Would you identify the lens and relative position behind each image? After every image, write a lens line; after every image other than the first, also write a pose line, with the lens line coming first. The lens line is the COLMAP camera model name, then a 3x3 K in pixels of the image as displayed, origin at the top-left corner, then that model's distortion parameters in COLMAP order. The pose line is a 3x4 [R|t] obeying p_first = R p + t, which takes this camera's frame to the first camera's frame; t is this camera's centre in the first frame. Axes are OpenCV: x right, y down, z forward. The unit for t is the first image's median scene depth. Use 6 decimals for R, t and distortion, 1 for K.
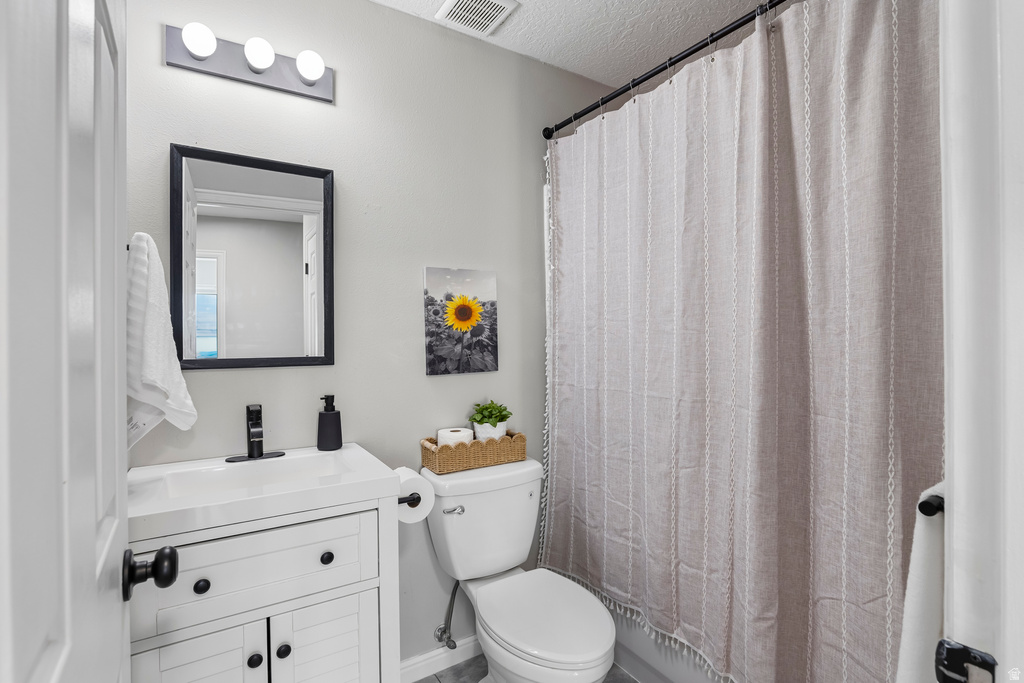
lens RADIAL K [[475.9, 0, 509.5], [0, 475.9, 338.0], [0, 0, 1]] dist [-0.020923, 0.002500]
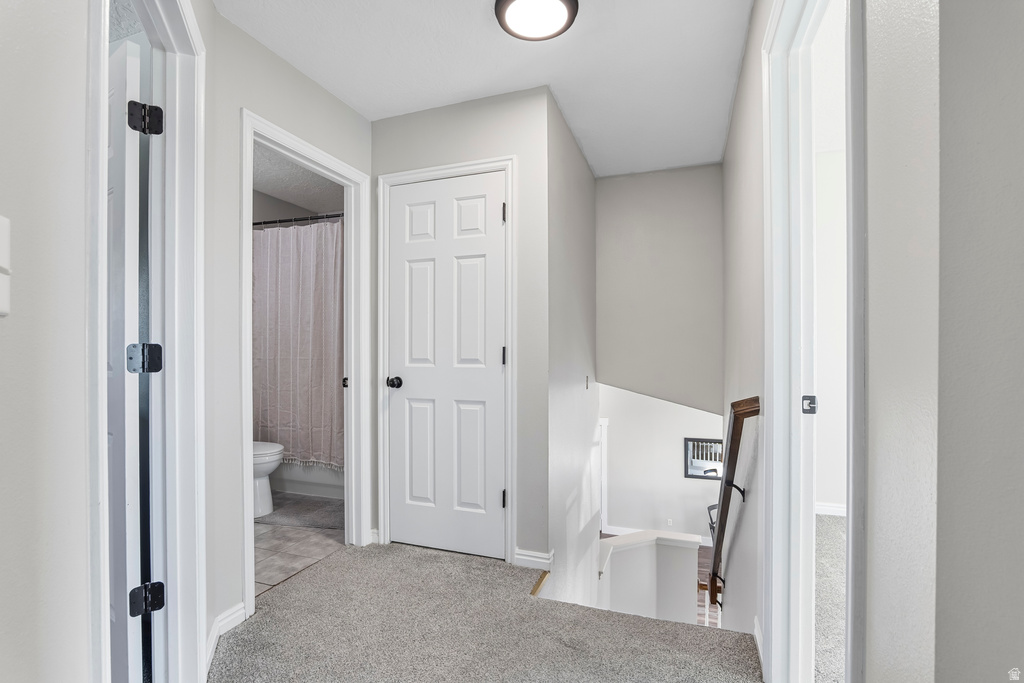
lens RADIAL K [[475.9, 0, 510.3], [0, 475.9, 343.0], [0, 0, 1]] dist [-0.020923, 0.002500]
pose [[0.785754, 0.009723, 0.618463, -0.333809], [-0.001664, 0.999906, -0.013606, 0.076166], [-0.618537, 0.009661, 0.785696, -1.474774]]
